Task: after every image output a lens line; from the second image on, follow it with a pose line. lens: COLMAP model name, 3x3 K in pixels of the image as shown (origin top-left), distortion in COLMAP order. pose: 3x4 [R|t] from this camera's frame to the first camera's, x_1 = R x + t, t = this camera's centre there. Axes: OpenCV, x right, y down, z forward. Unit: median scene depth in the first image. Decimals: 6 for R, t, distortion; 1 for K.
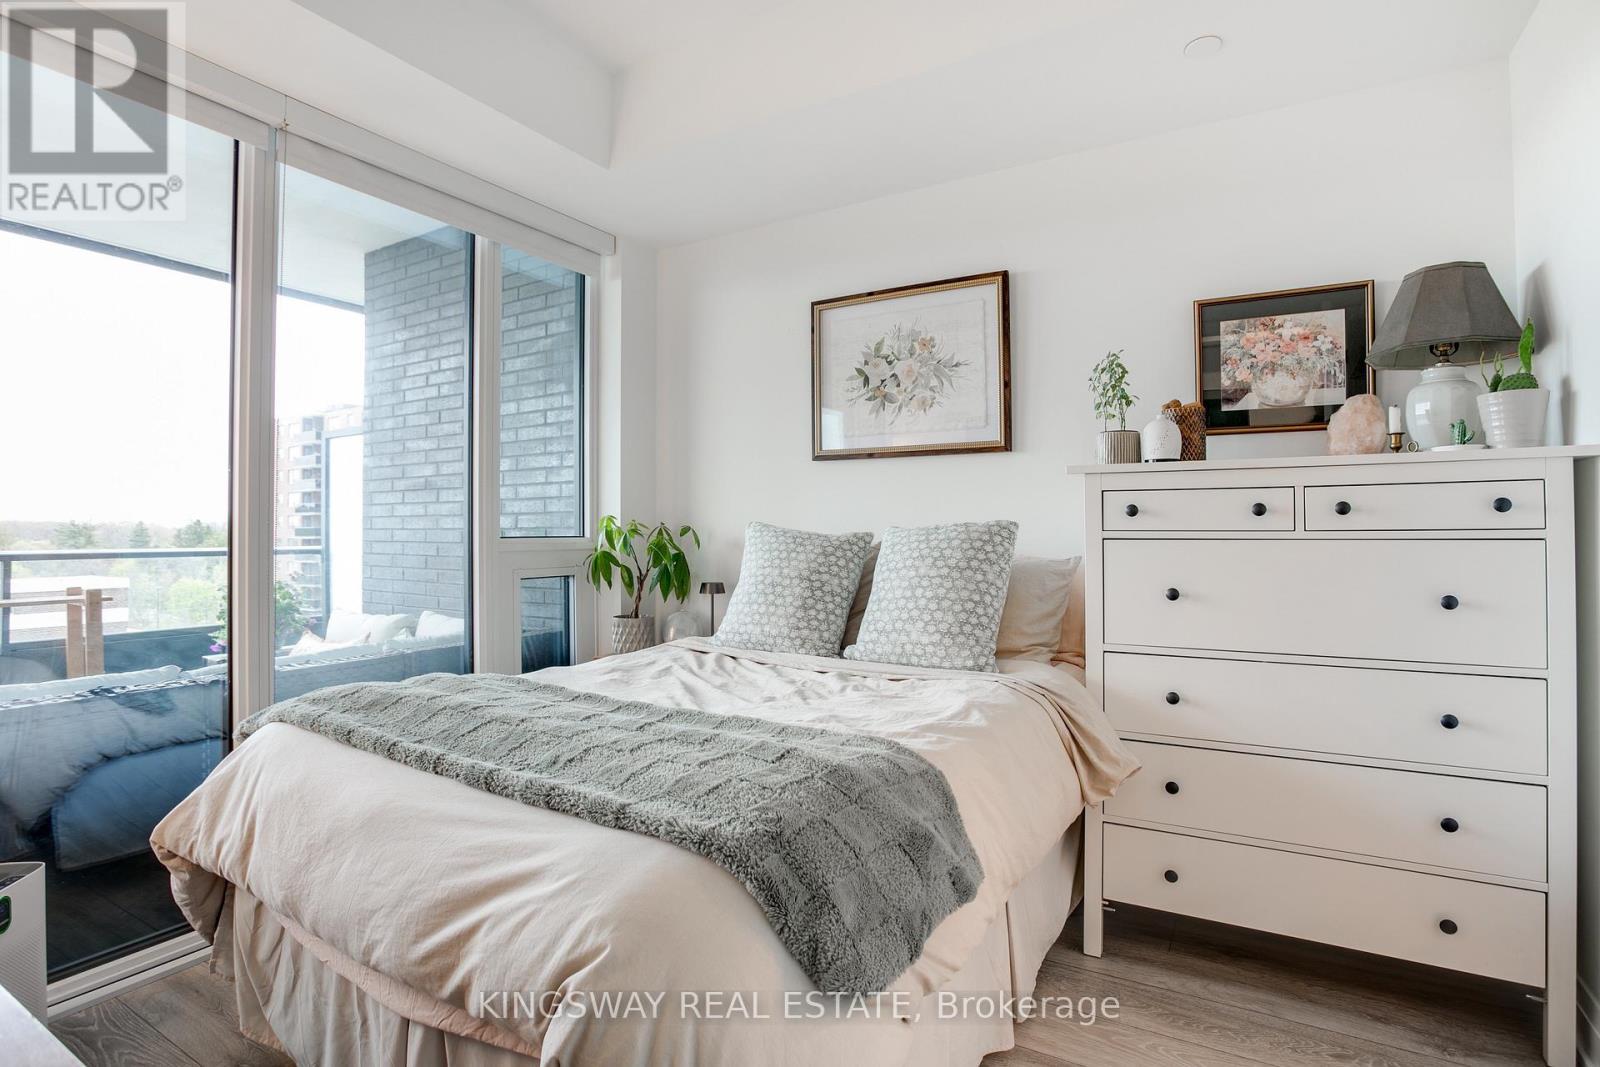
lens RADIAL K [[808.5, 0, 799.5], [0, 808.5, 531.5], [0, 0, 1]] dist [-0.079236, 0.036713]
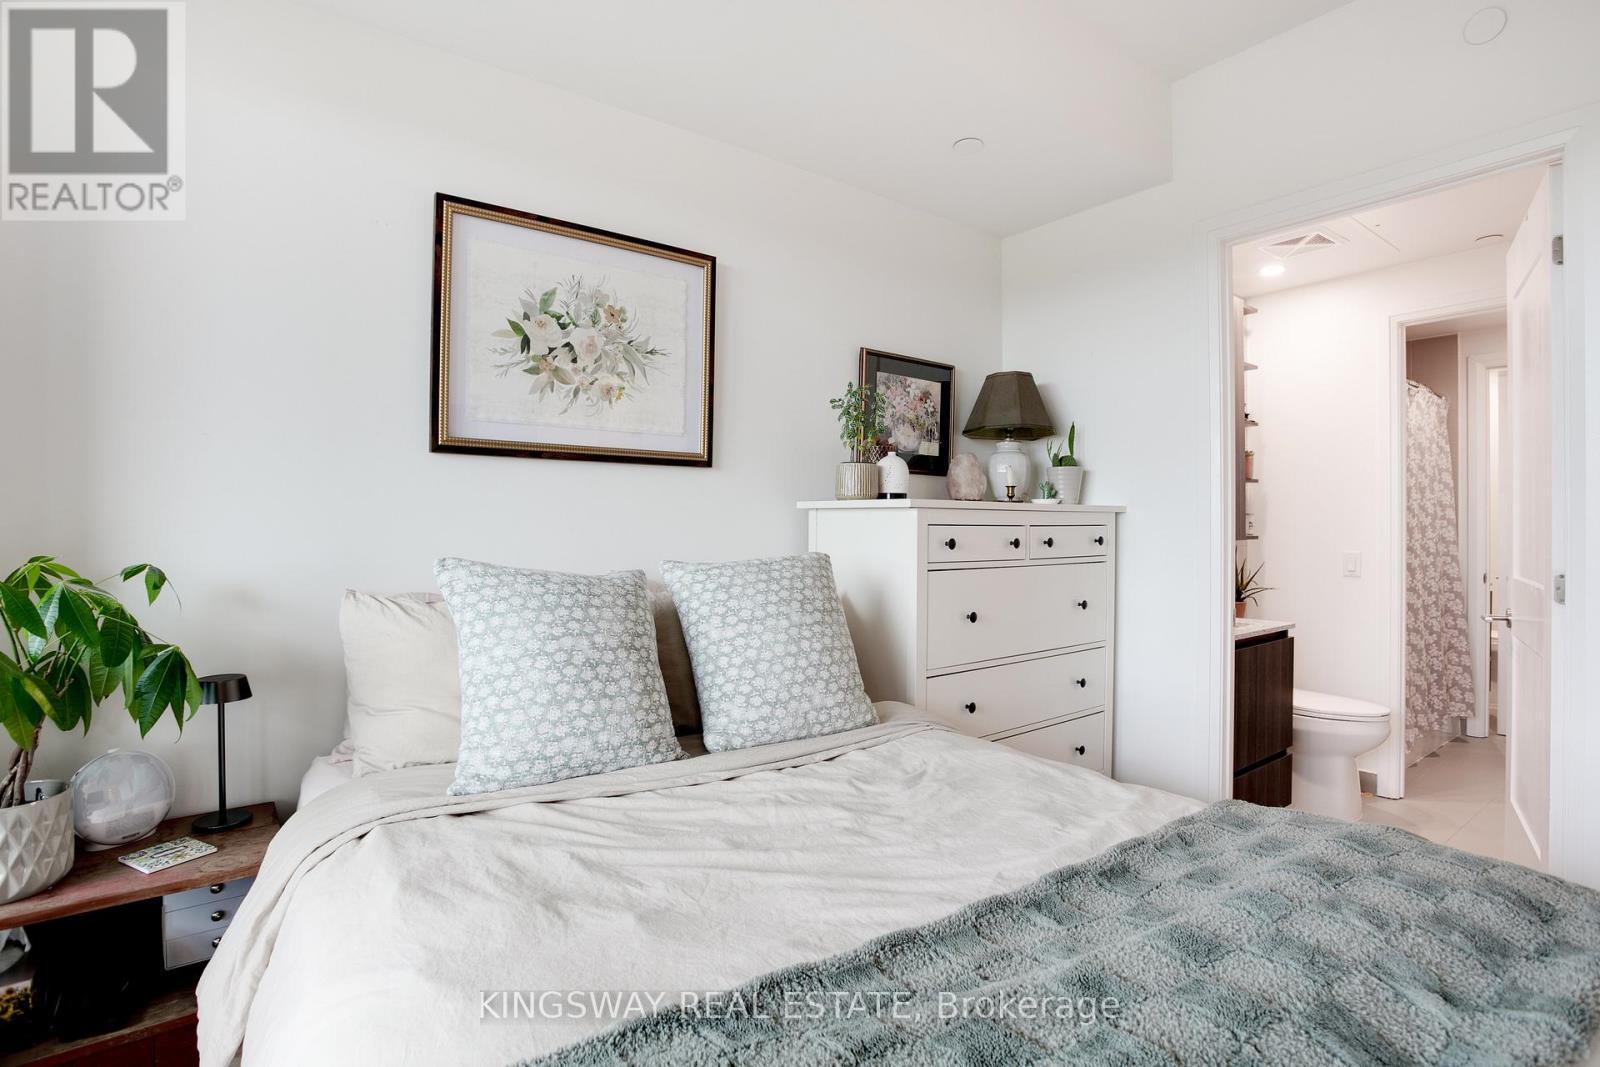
lens RADIAL K [[808.5, 0, 799.5], [0, 808.5, 531.5], [0, 0, 1]] dist [-0.079236, 0.036713]
pose [[0.359675, -0.002681, 0.933074, -0.510796], [-0.003548, 0.999985, 0.004241, -0.035390], [-0.933071, -0.004836, 0.359660, 0.599896]]
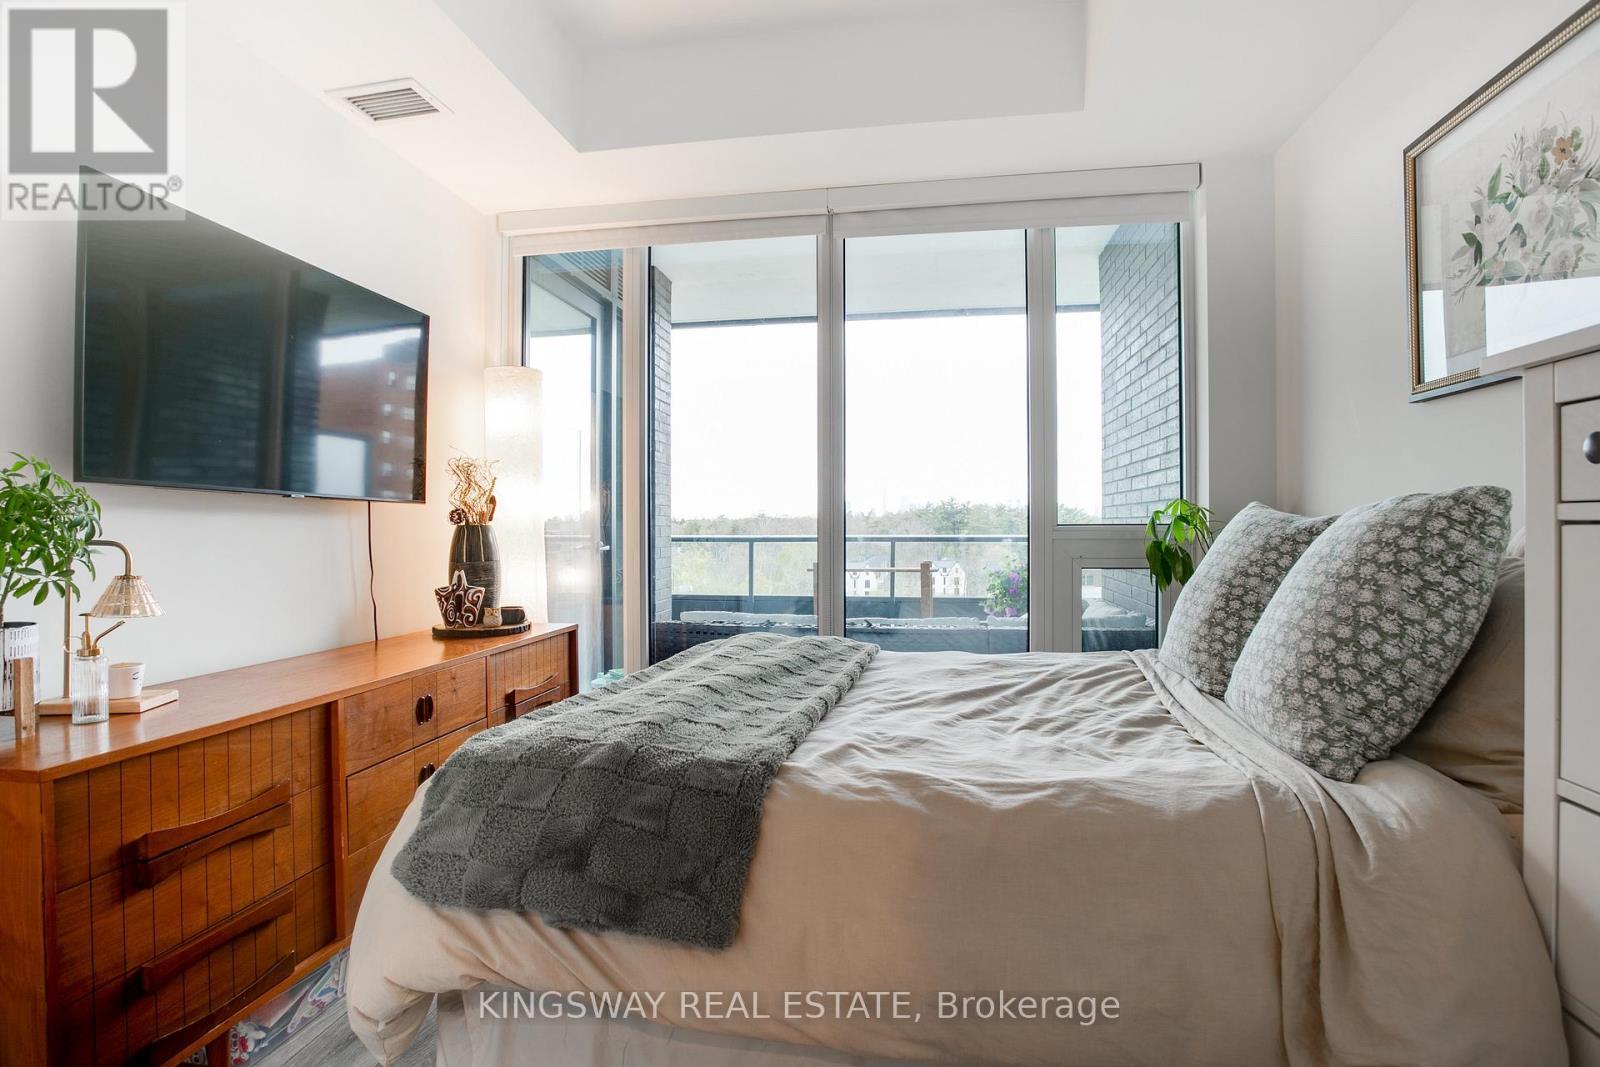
lens RADIAL K [[798.6, 0, 800.0], [0, 798.6, 533.5], [0, 0, 1]] dist [0.004316, 0.001330]
pose [[0.371369, 0.009233, -0.928439, 0.482157], [0.004169, 0.999924, 0.011612, 0.005913], [0.928476, -0.008183, 0.371303, 0.373281]]
